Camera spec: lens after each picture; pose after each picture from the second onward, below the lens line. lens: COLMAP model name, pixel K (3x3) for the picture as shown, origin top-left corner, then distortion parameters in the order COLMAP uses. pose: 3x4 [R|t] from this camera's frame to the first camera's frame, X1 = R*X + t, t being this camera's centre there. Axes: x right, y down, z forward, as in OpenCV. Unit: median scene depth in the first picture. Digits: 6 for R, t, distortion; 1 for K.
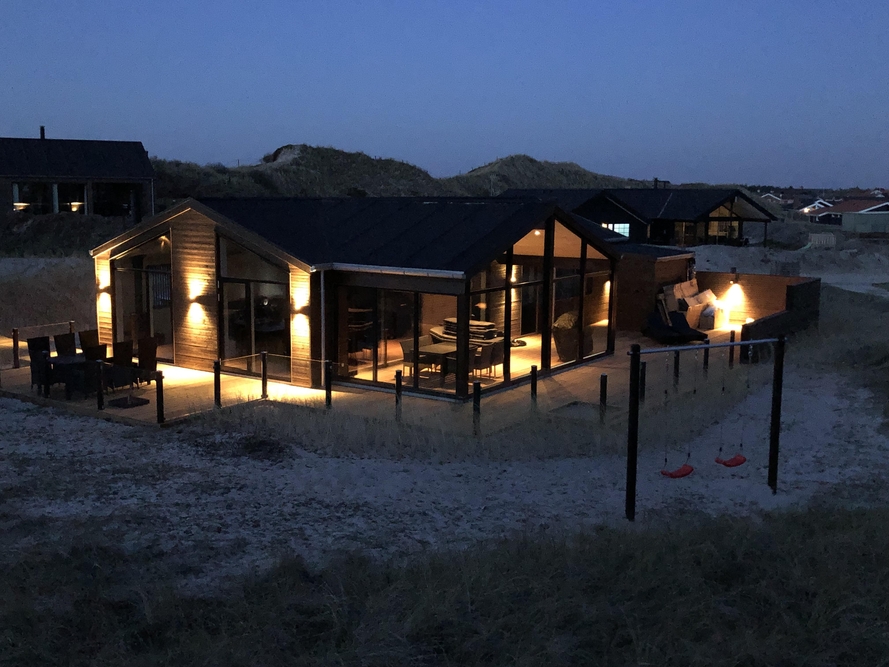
lens RADIAL K [[995.6, 0, 458.9], [0, 995.6, 326.9], [0, 0, 1]] dist [0.051984, 0.000000]
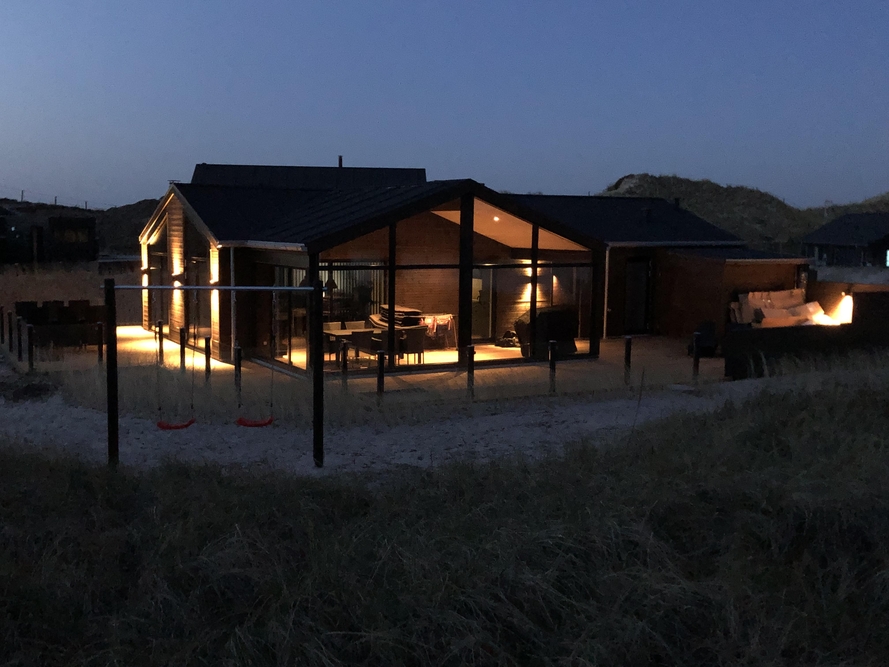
lens RADIAL K [[995.6, 0, 437.5], [0, 995.6, 336.5], [0, 0, 1]] dist [0.051984, 0.000000]
pose [[0.895137, 0.048691, -0.443123, 0.498472], [-0.063273, 0.997831, -0.018172, 0.039087], [0.441277, 0.044304, 0.896277, 0.163449]]
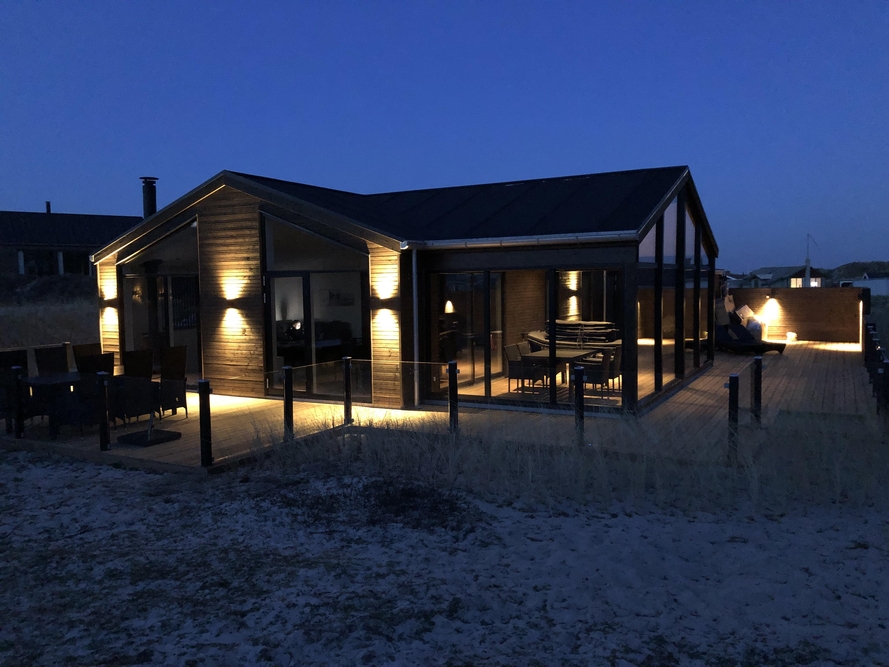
lens RADIAL K [[741.0, 0, 450.1], [0, 741.0, 331.7], [0, 0, 1]] dist [0.018686, 0.050781]
pose [[0.995315, -0.031662, 0.091358, -0.156522], [0.038193, 0.996770, -0.070645, 0.042749], [-0.088826, 0.073803, 0.993309, 0.438255]]
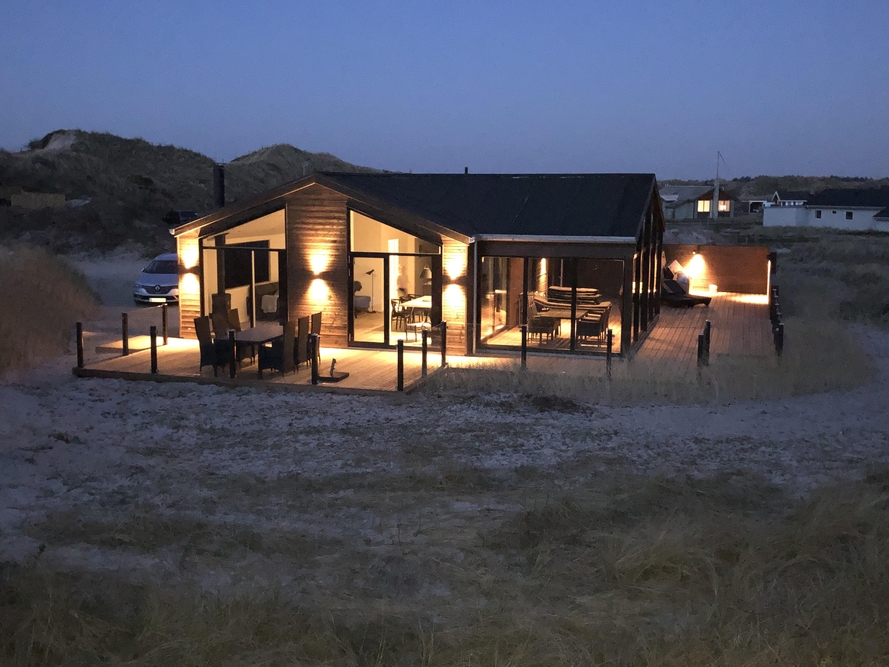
lens RADIAL K [[995.6, 0, 446.6], [0, 995.6, 333.3], [0, 0, 1]] dist [0.051984, 0.000000]
pose [[0.960161, -0.045963, 0.275642, -0.435890], [0.042268, 0.998919, 0.019334, 0.016466], [-0.276233, -0.006913, 0.961066, 0.018899]]
